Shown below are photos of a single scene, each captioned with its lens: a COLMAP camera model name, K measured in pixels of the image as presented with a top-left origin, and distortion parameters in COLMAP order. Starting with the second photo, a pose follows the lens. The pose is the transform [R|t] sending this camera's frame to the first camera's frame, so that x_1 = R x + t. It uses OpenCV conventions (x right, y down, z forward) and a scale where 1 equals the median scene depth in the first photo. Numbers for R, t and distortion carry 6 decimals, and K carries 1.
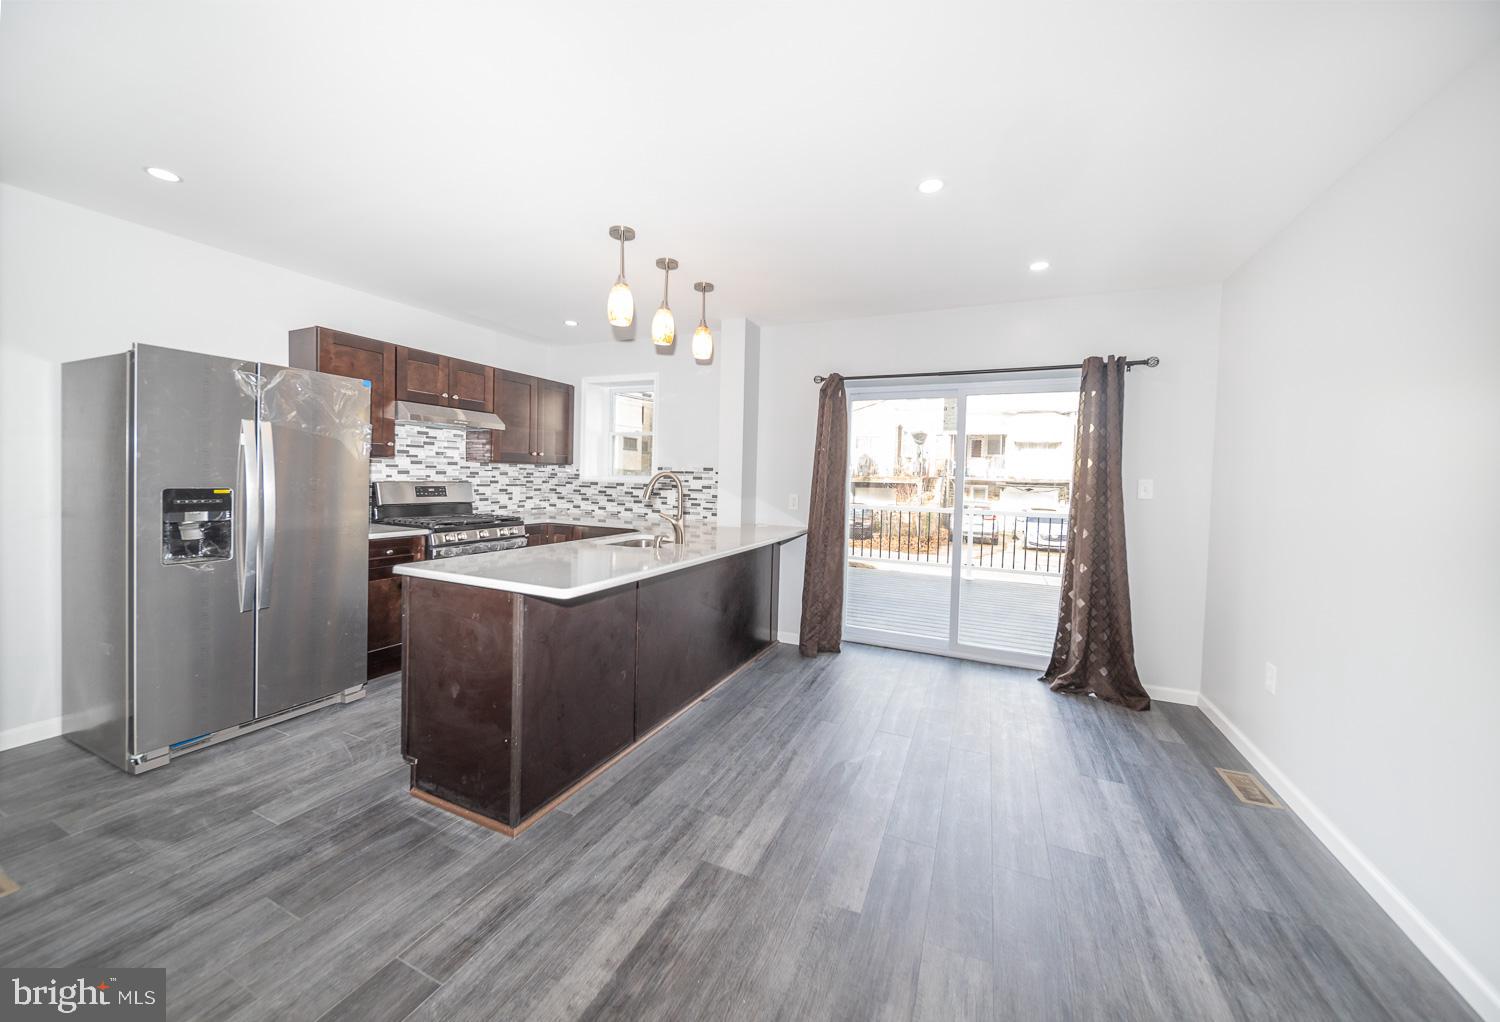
lens RADIAL K [[520.1, 0, 751.3], [0, 520.1, 485.7], [0, 0, 1]] dist [0.000567, 0.000042]
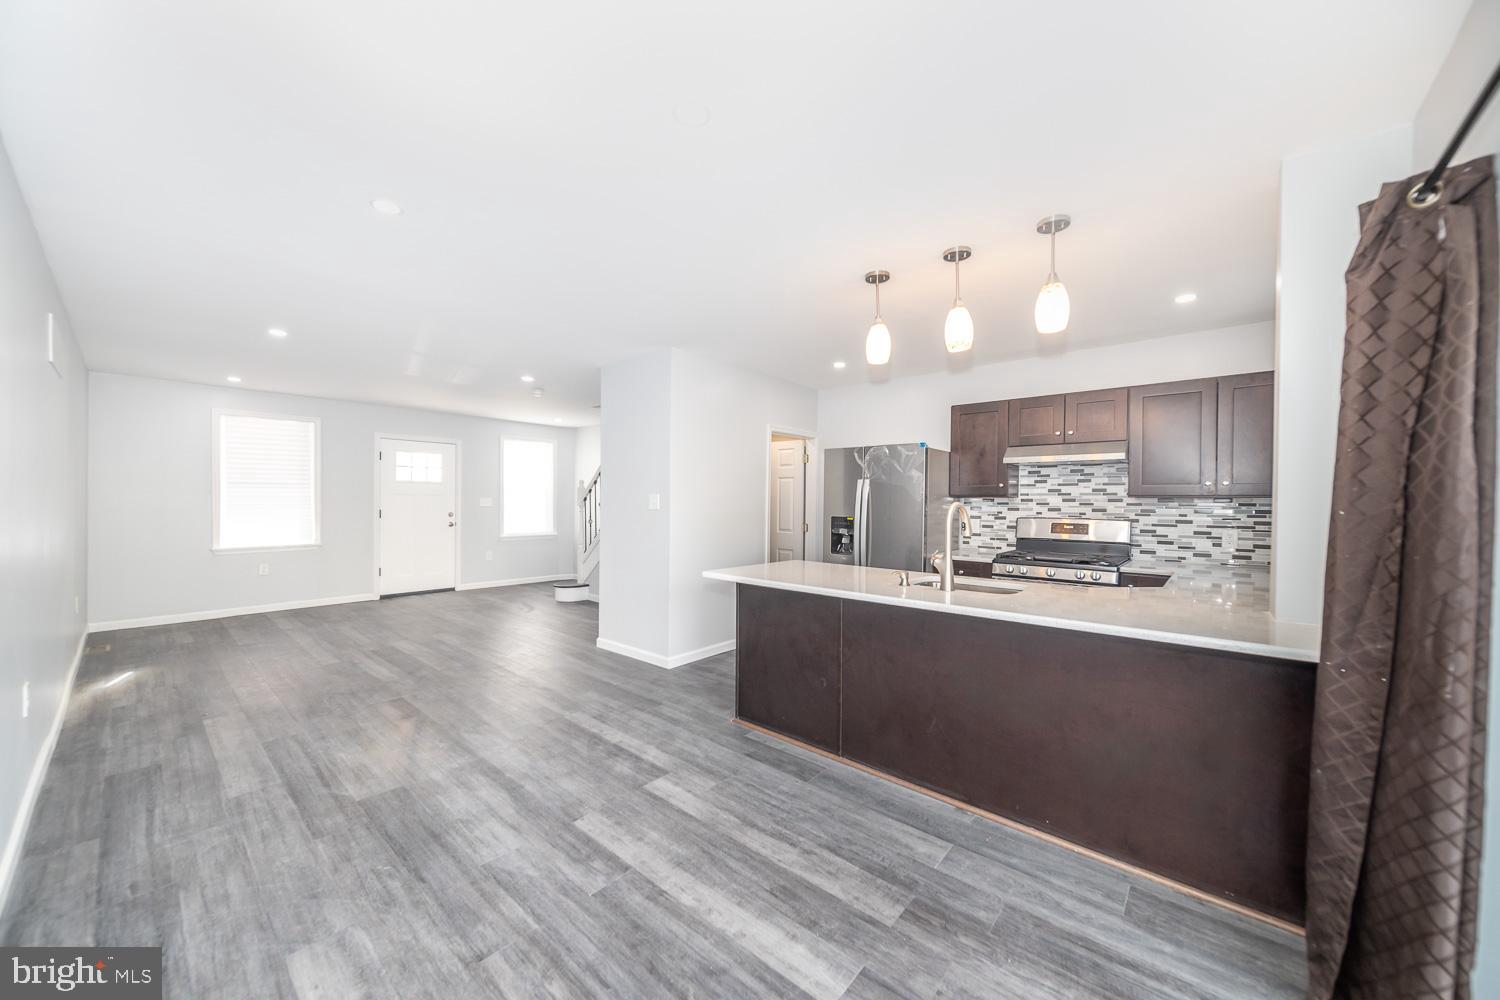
lens RADIAL K [[521.1, 0, 744.0], [0, 521.1, 501.9], [0, 0, 1]] dist [0.000564, -0.002109]
pose [[-0.261025, -0.025926, -0.964984, 0.873895], [-0.032700, 0.999303, -0.018002, -0.002956], [0.964778, 0.026856, -0.261691, 1.080315]]
